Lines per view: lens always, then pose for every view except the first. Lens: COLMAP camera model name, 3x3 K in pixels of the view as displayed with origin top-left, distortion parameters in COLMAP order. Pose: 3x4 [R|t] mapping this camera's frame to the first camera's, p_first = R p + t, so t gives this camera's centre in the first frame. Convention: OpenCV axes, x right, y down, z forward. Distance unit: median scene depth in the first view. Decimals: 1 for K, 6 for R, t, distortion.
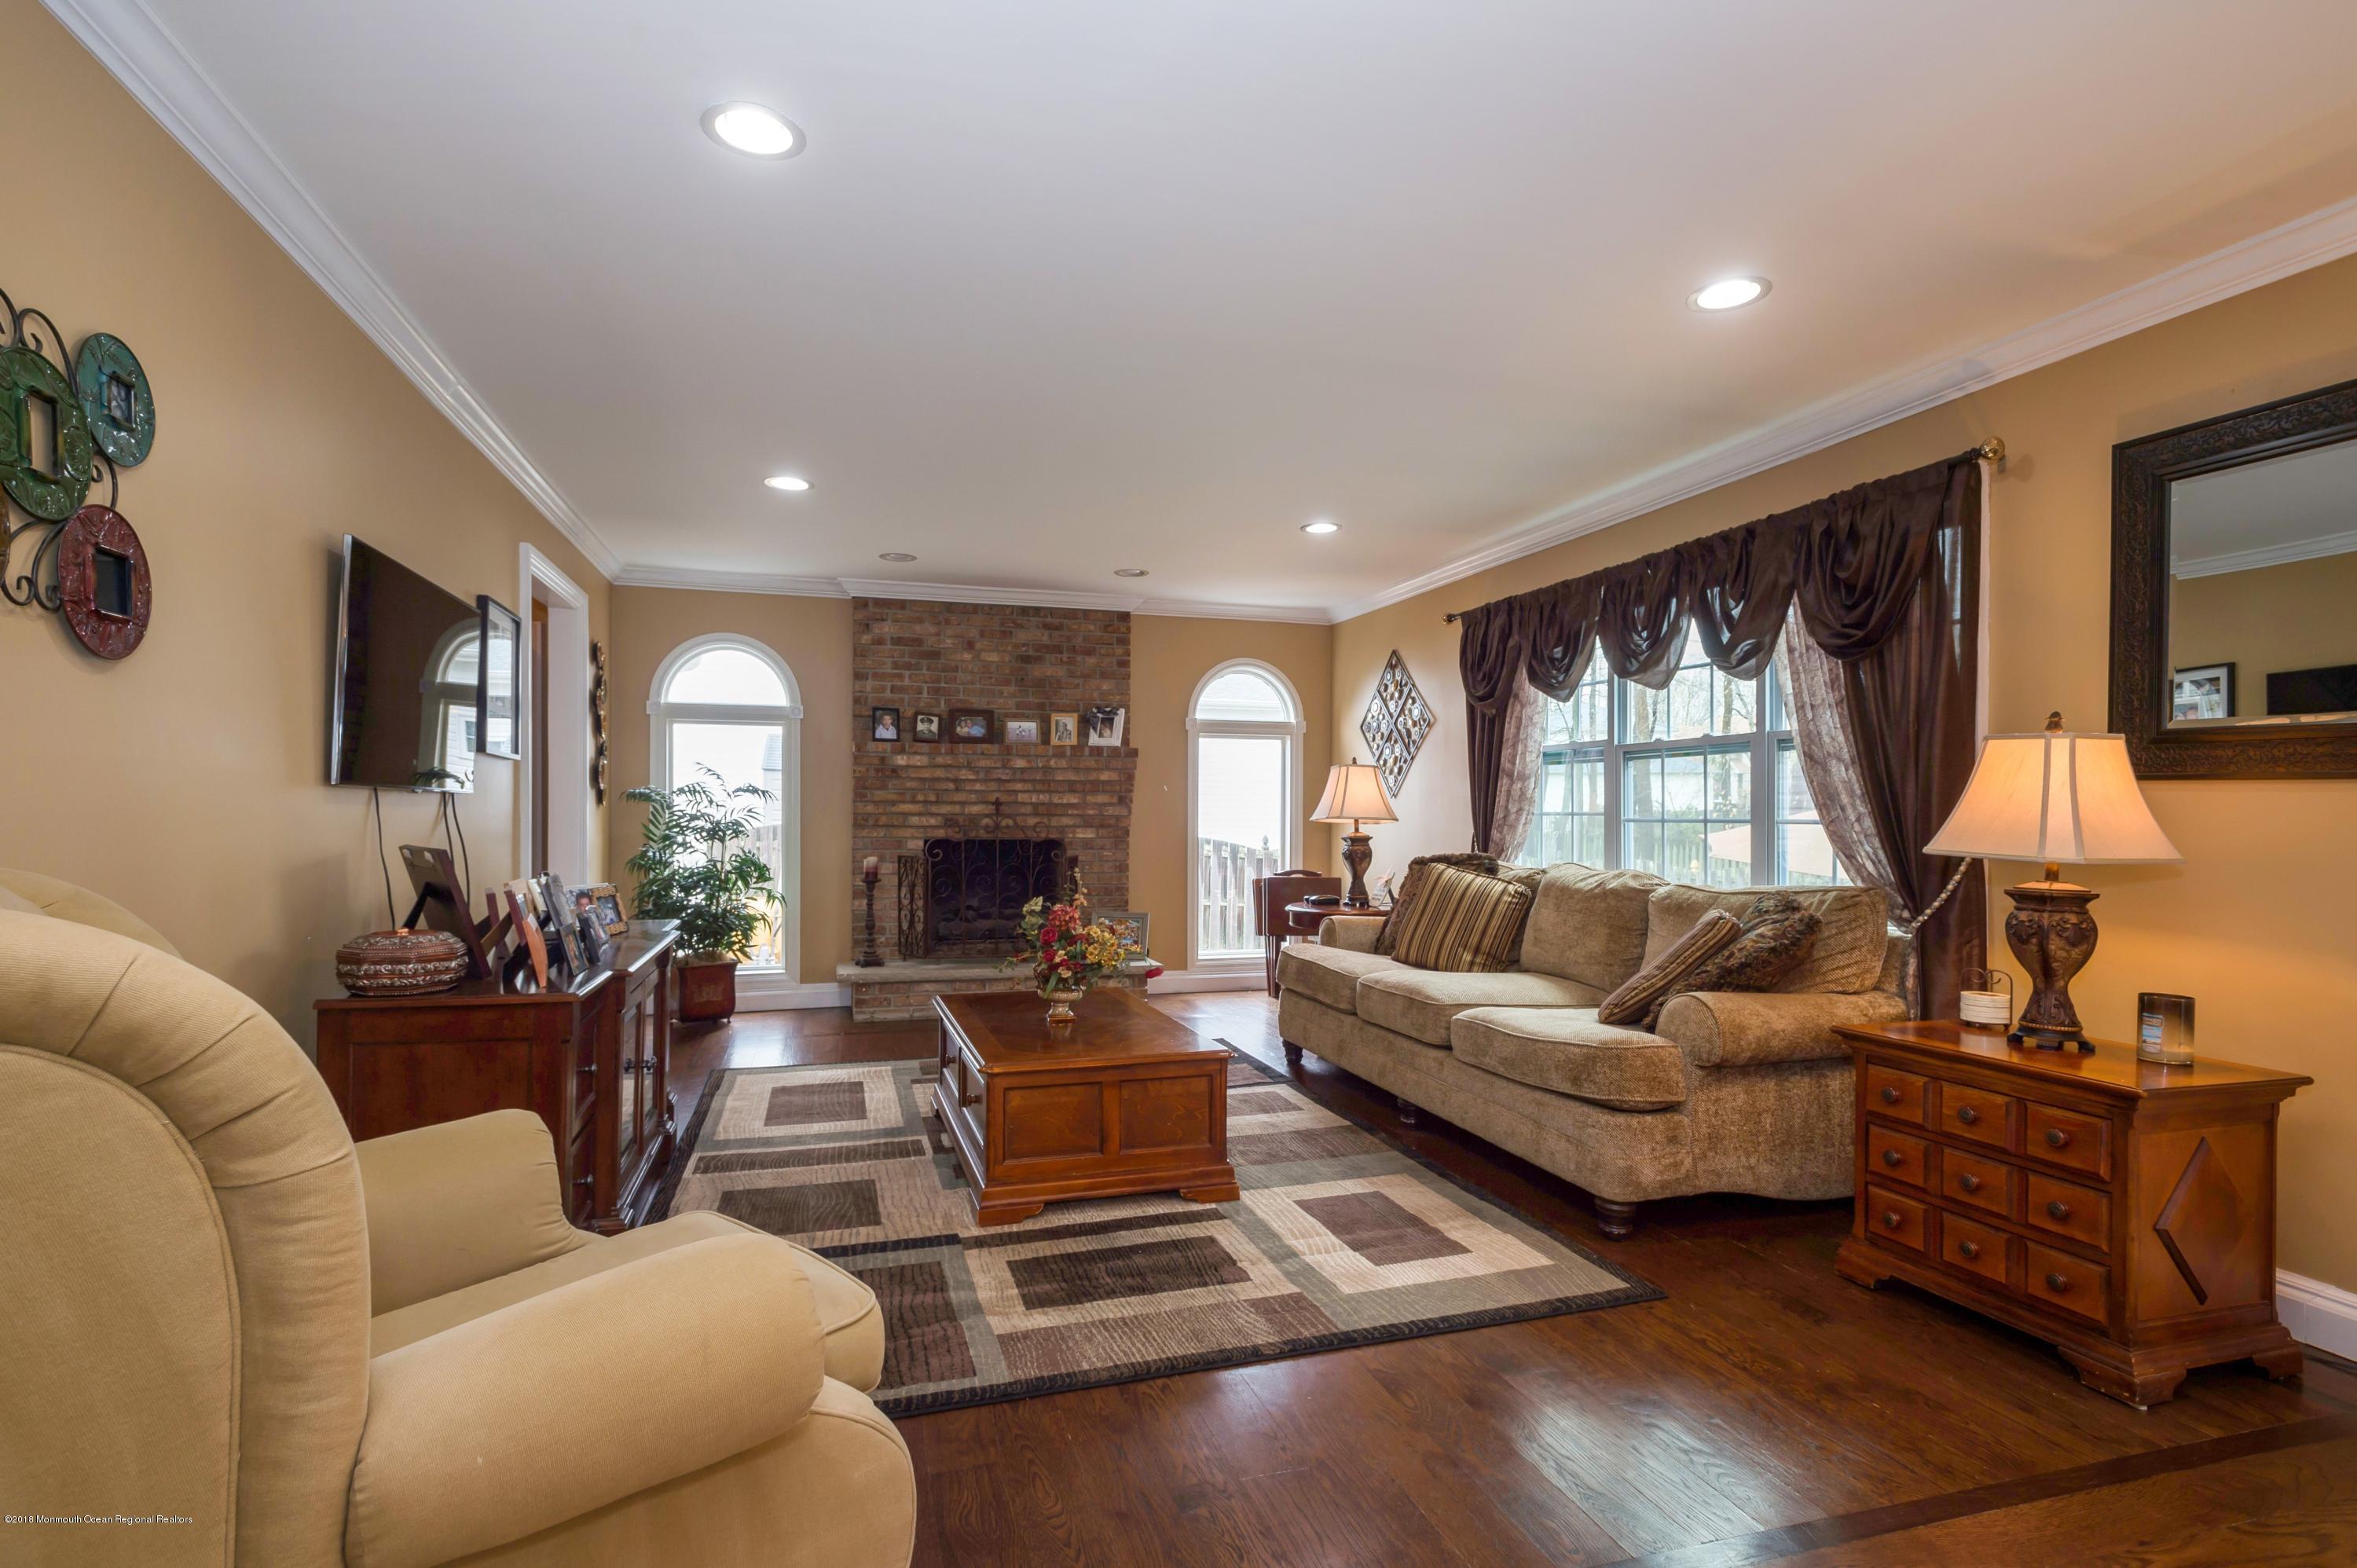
lens RADIAL K [[1131.2, 0, 1160.5], [0, 1131.2, 824.2], [0, 0, 1]] dist [0.005537, 0.000050]
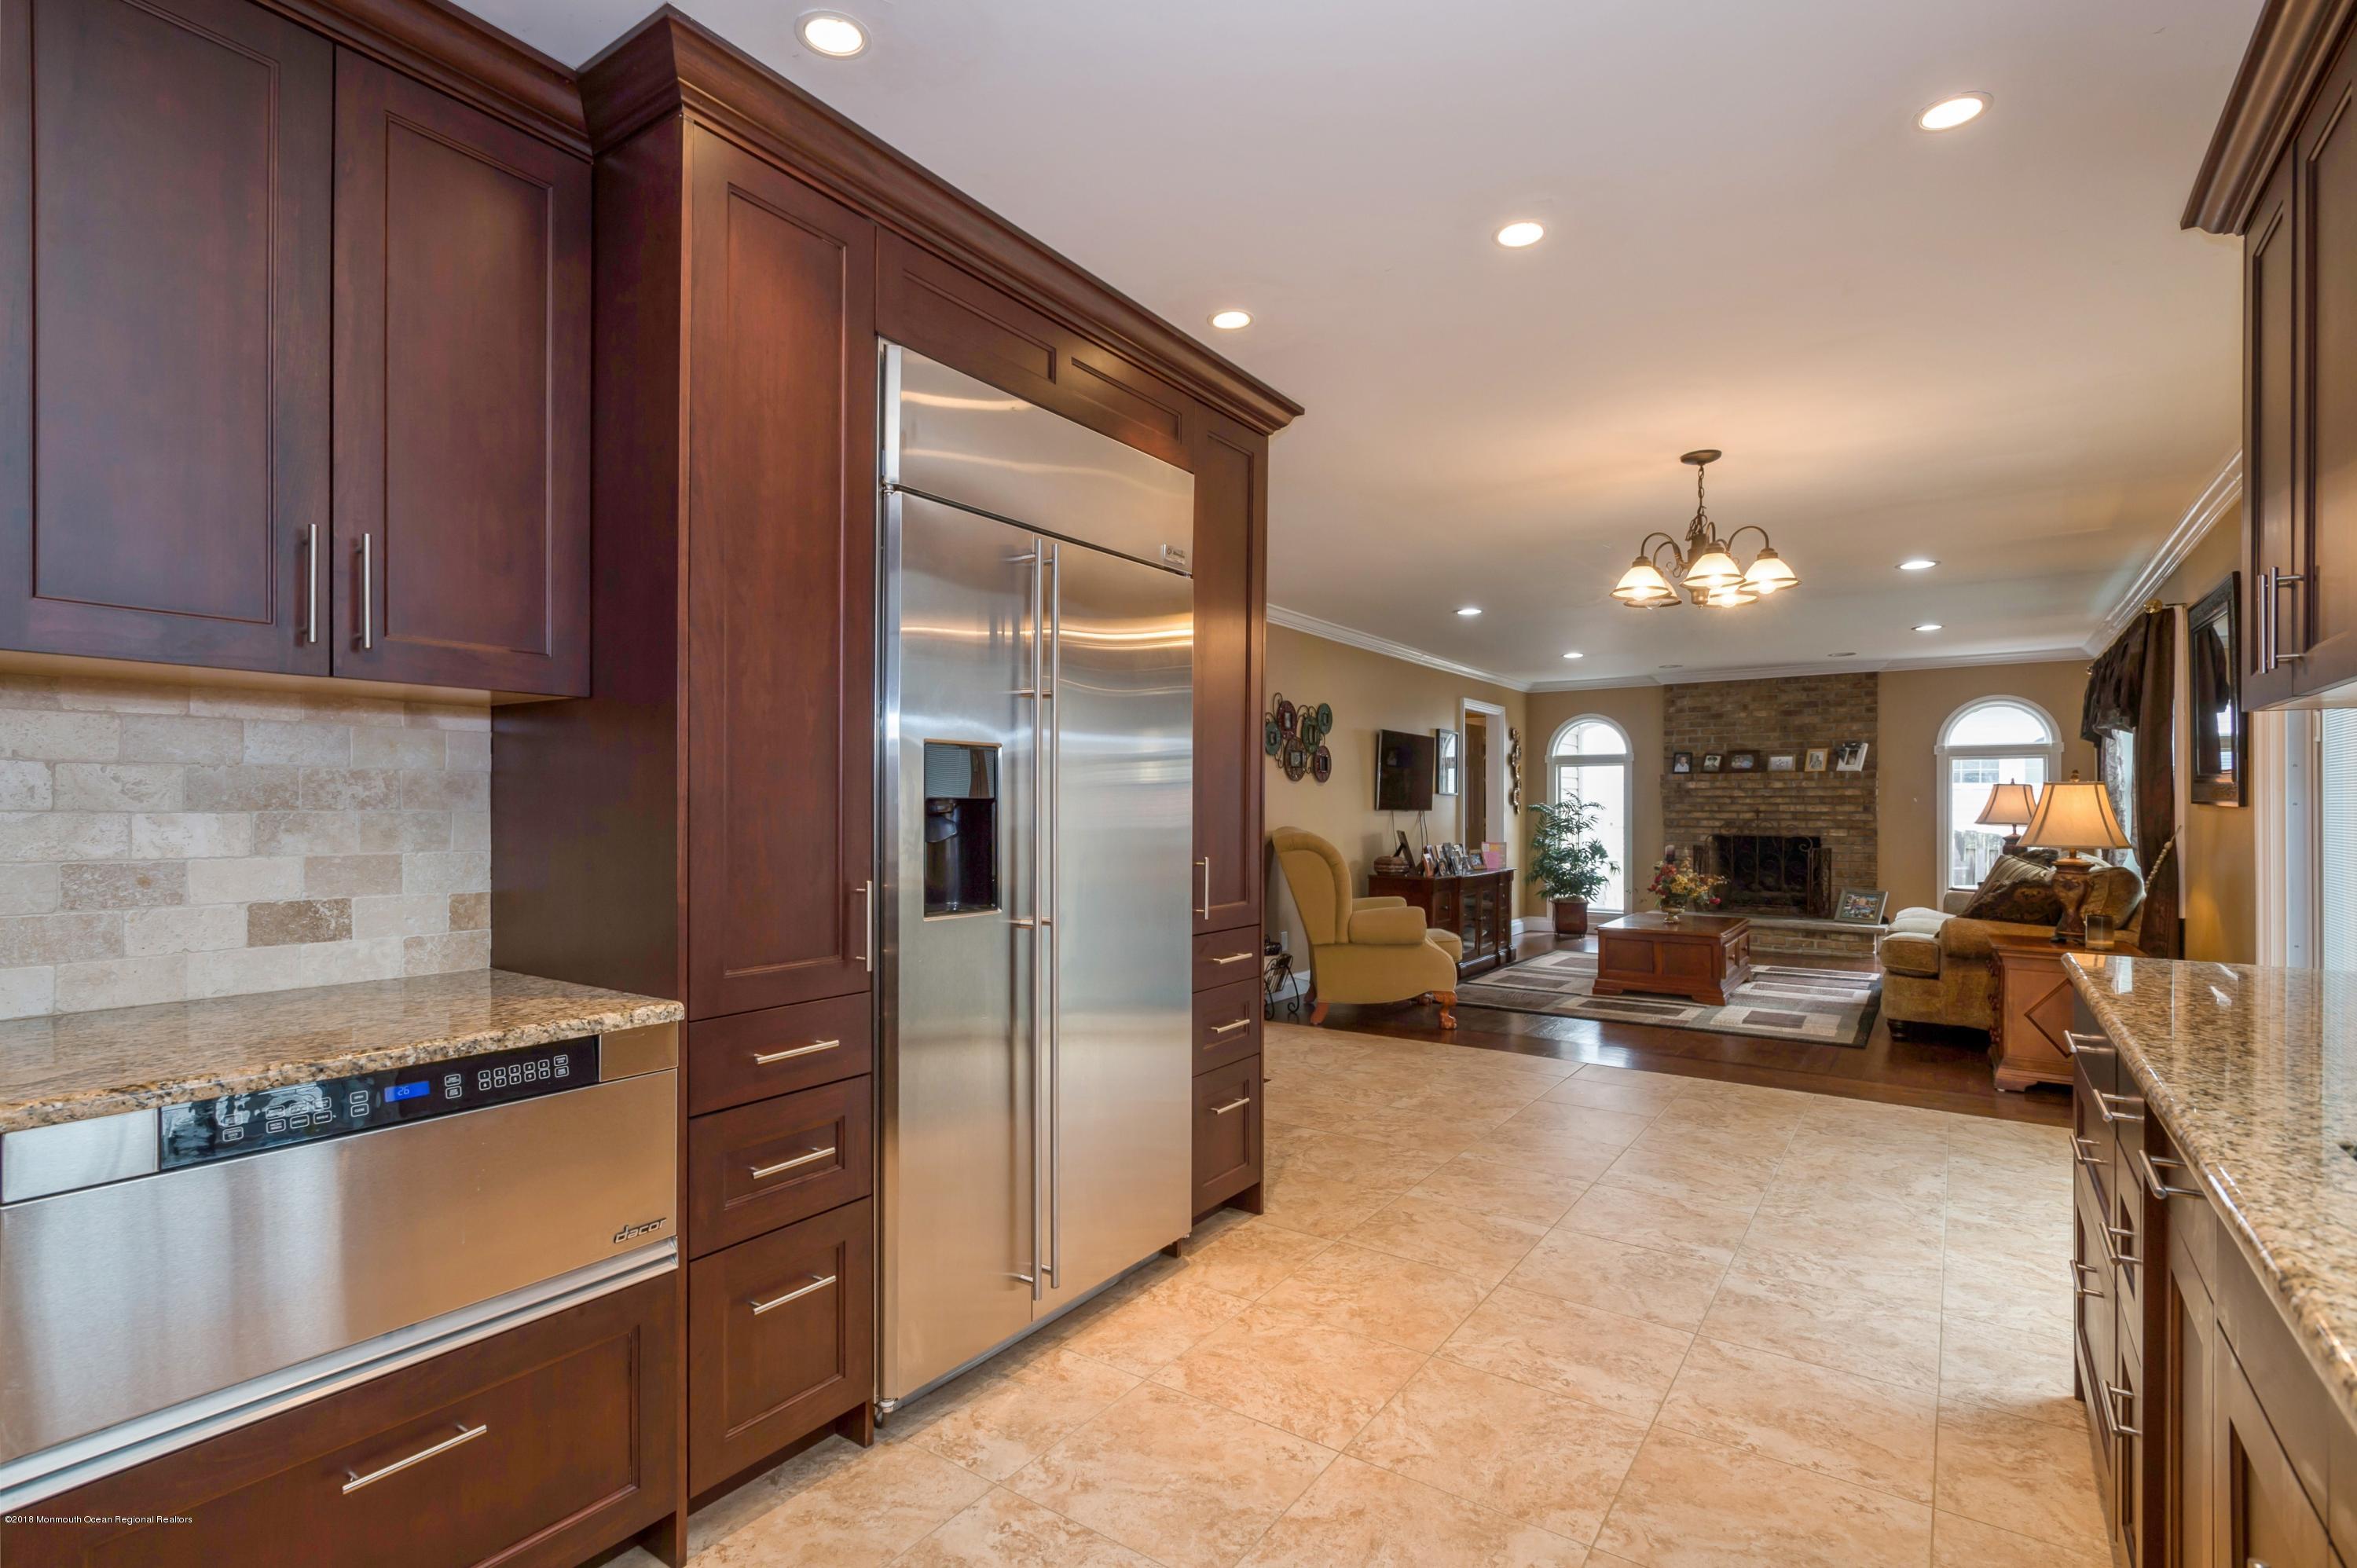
lens RADIAL K [[1131.2, 0, 1172.5], [0, 1131.2, 800.0], [0, 0, 1]] dist [0.005537, 0.000050]
pose [[0.632780, -0.009620, -0.774272, 0.525567], [-0.008594, 0.999774, -0.019446, 0.001812], [0.774284, 0.018959, 0.632554, -0.556520]]
